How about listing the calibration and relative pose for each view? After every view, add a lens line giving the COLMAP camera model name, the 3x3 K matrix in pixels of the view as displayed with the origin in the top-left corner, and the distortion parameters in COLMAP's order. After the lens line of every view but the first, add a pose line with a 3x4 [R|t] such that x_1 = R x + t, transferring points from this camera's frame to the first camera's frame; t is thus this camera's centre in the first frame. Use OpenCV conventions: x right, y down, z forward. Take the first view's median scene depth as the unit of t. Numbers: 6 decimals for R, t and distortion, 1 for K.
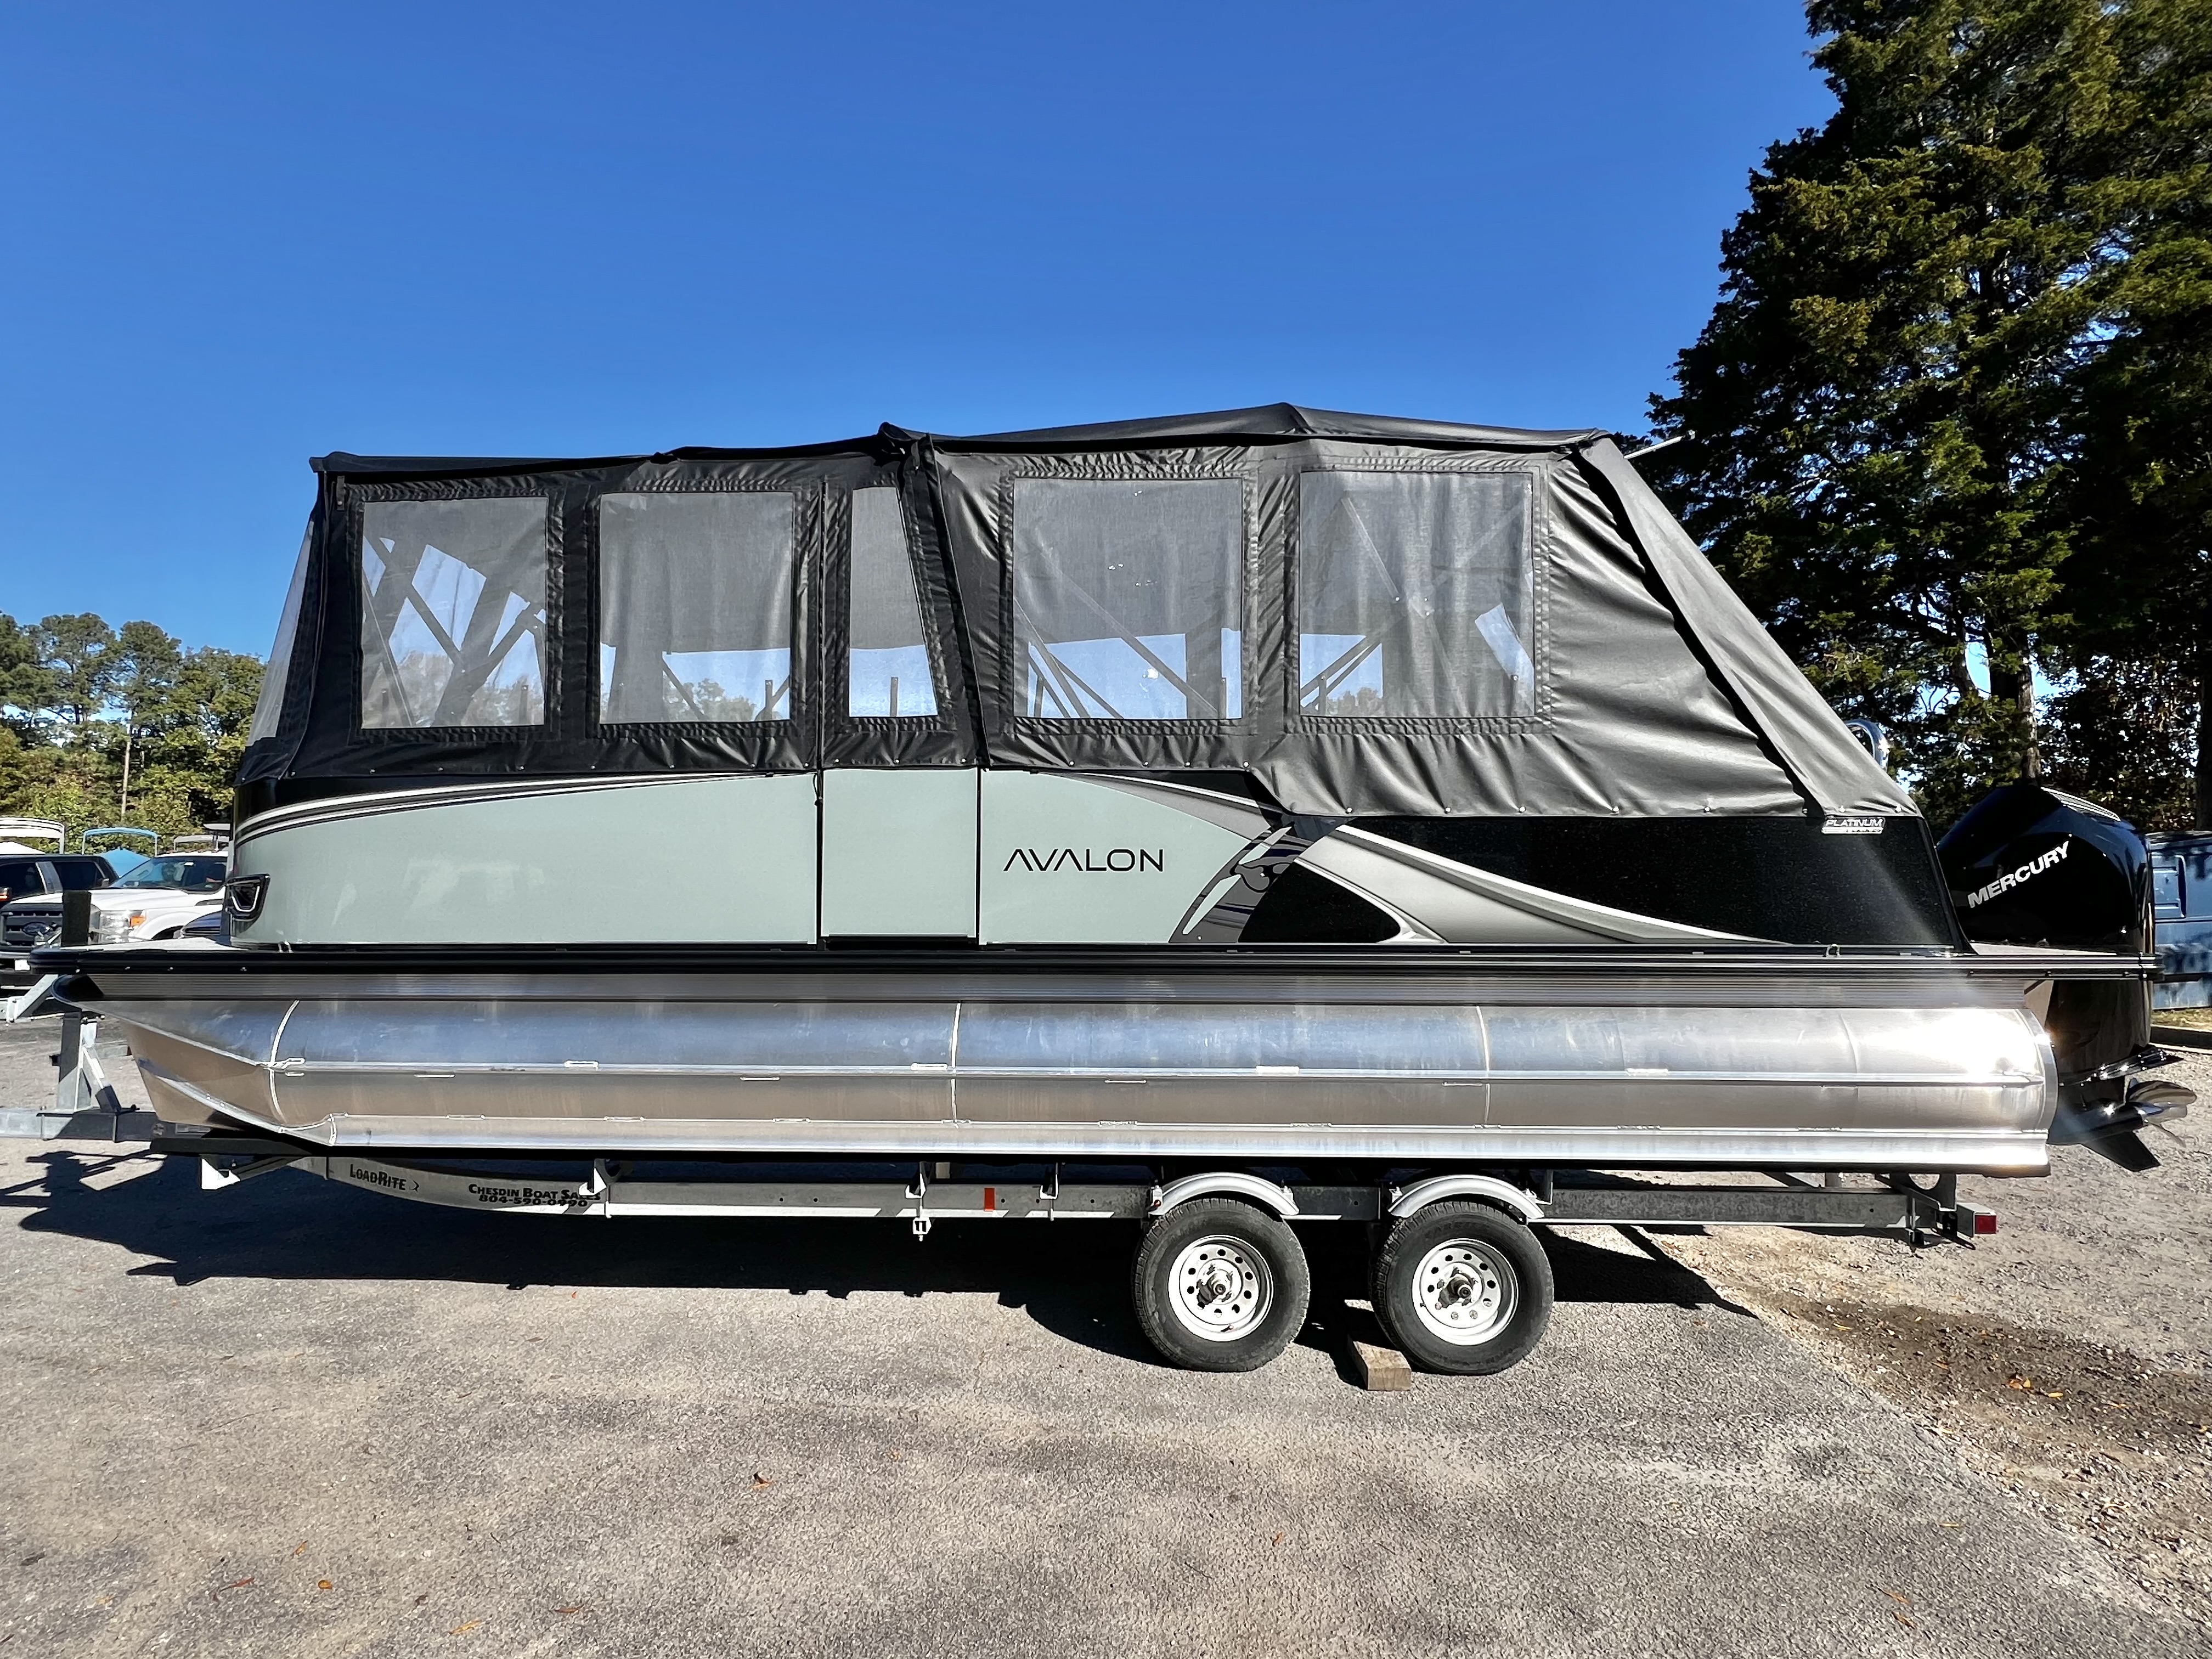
lens RADIAL K [[1104.3, 0, 1114.4], [0, 1104.3, 831.7], [0, 0, 1]] dist [-0.000946, -0.002242]
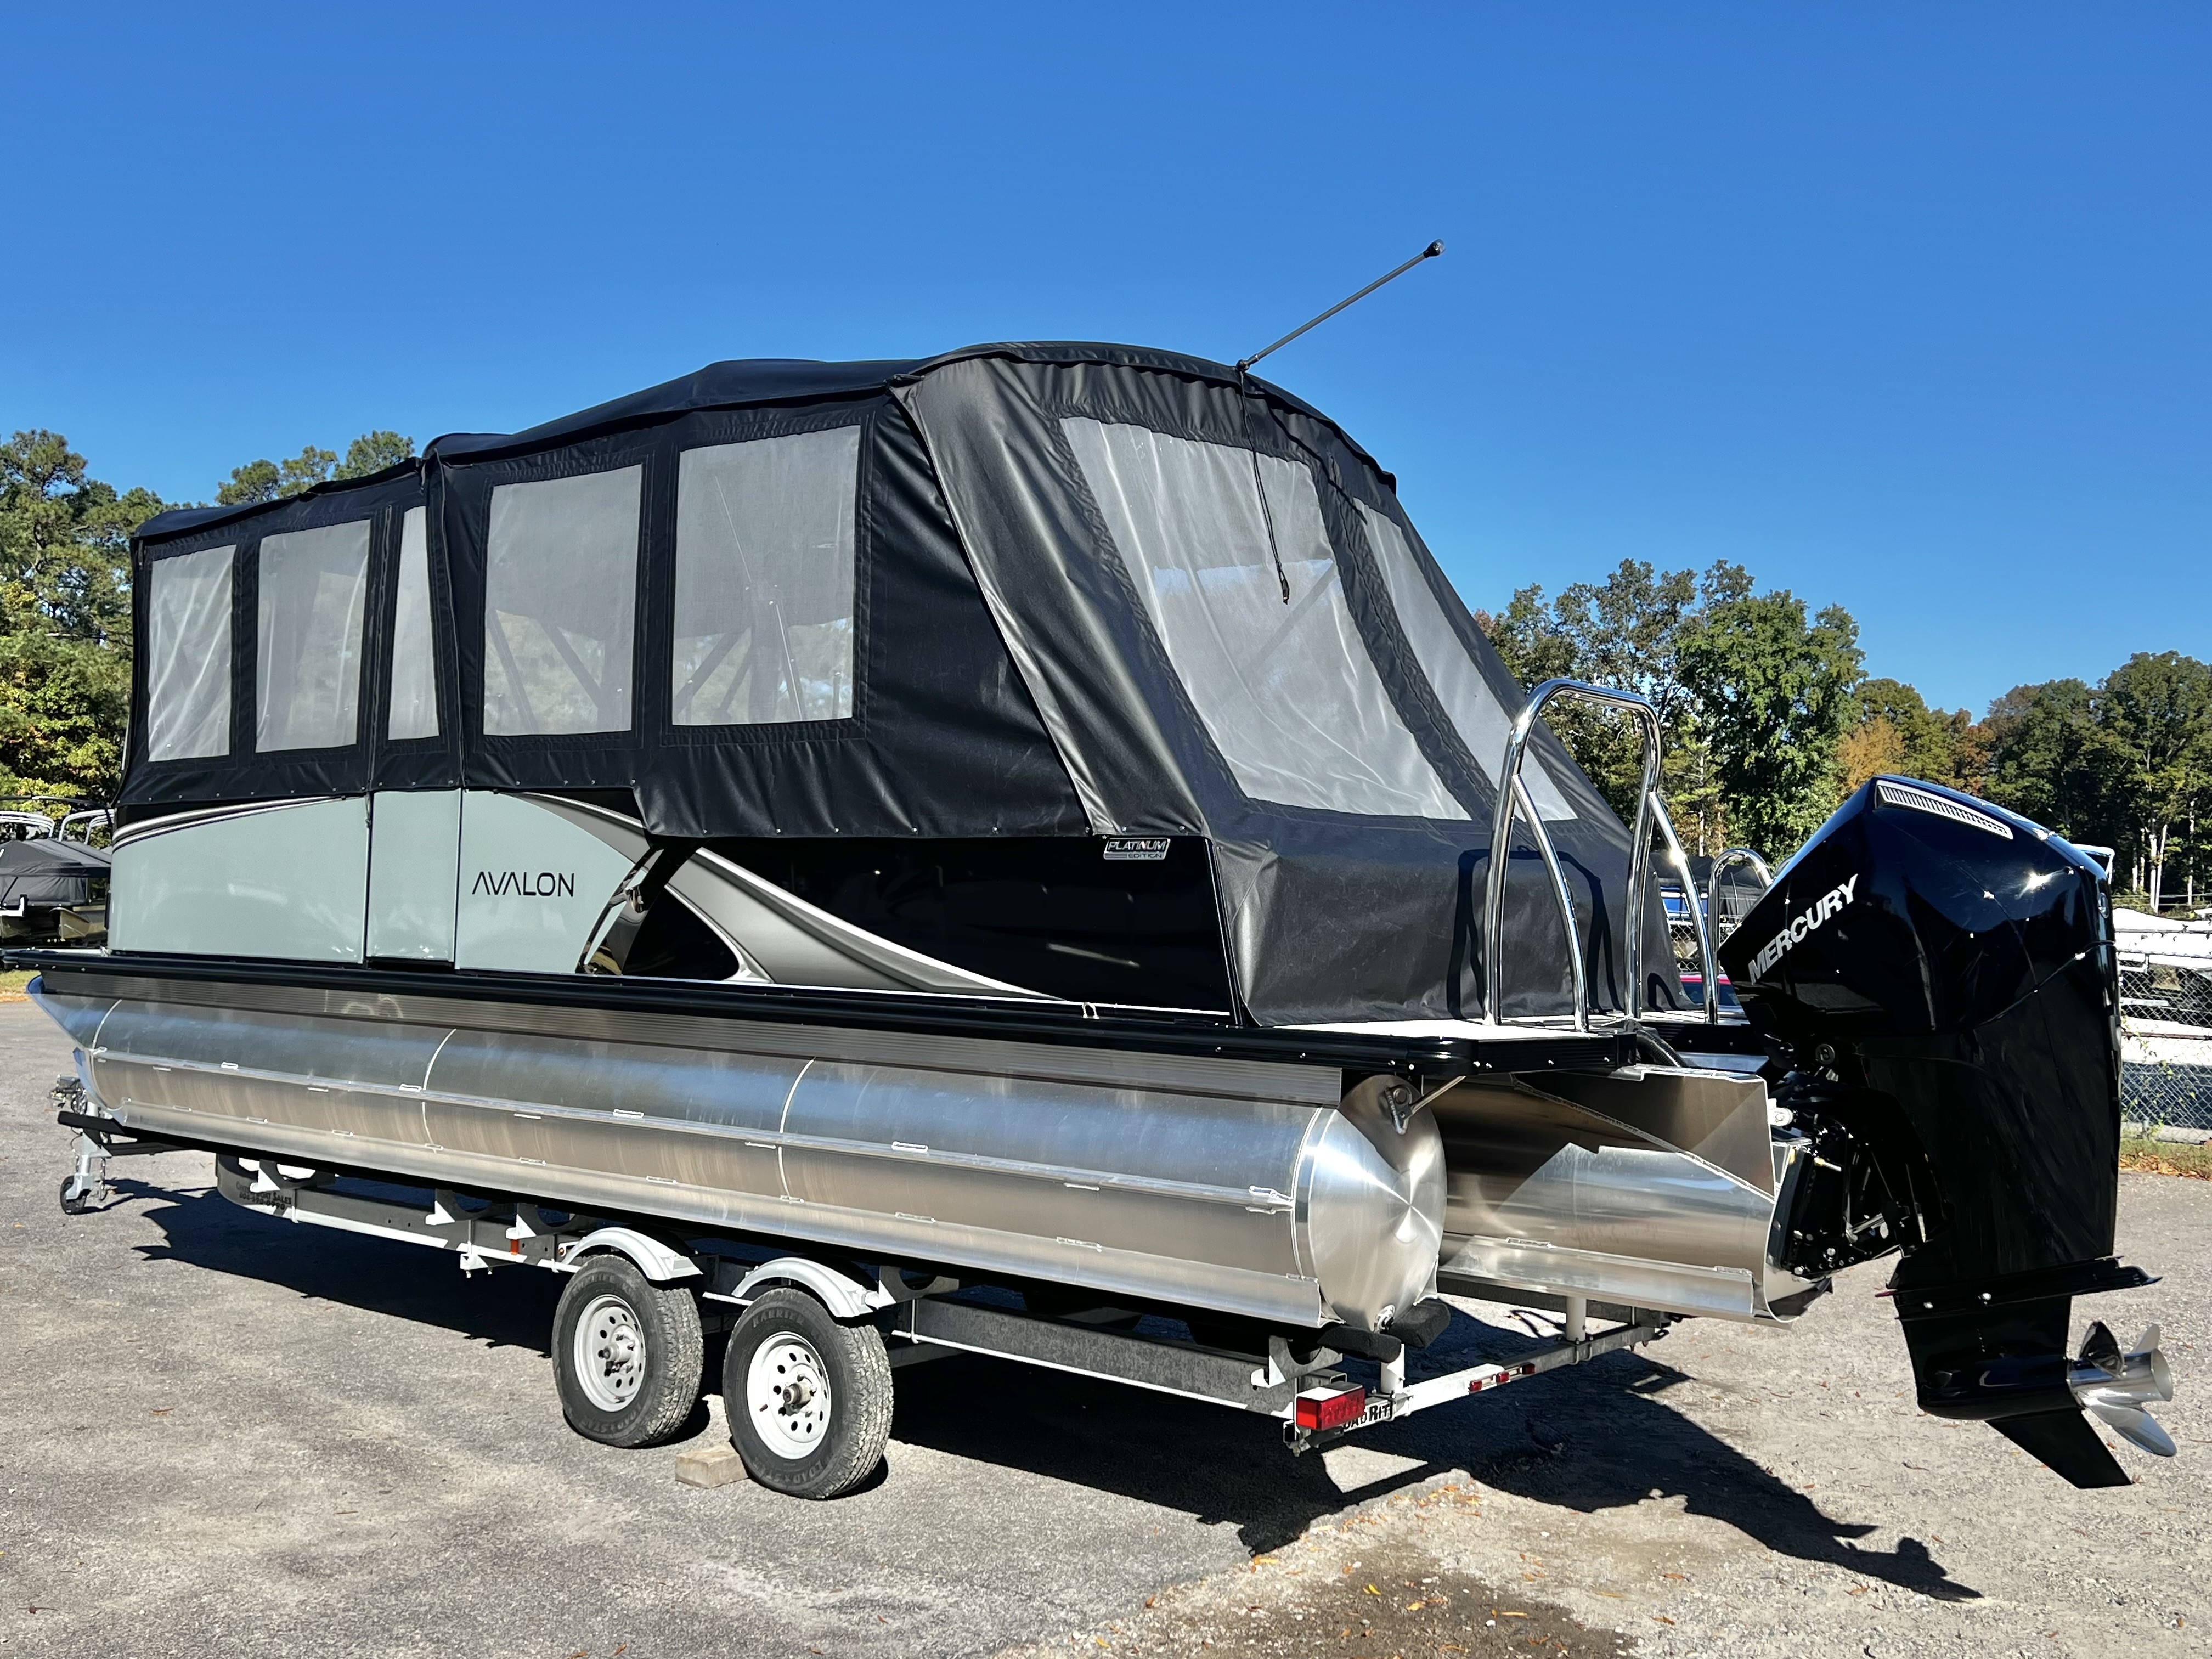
lens RADIAL K [[2160.2, 0, 1097.7], [0, 2160.2, 828.3], [0, 0, 1]] dist [0.024946, 0.000000]
pose [[0.792881, -0.003824, -0.609365, 1.492736], [0.001255, 0.999988, -0.004642, -0.012903], [0.609376, 0.002916, 0.792876, -0.176121]]
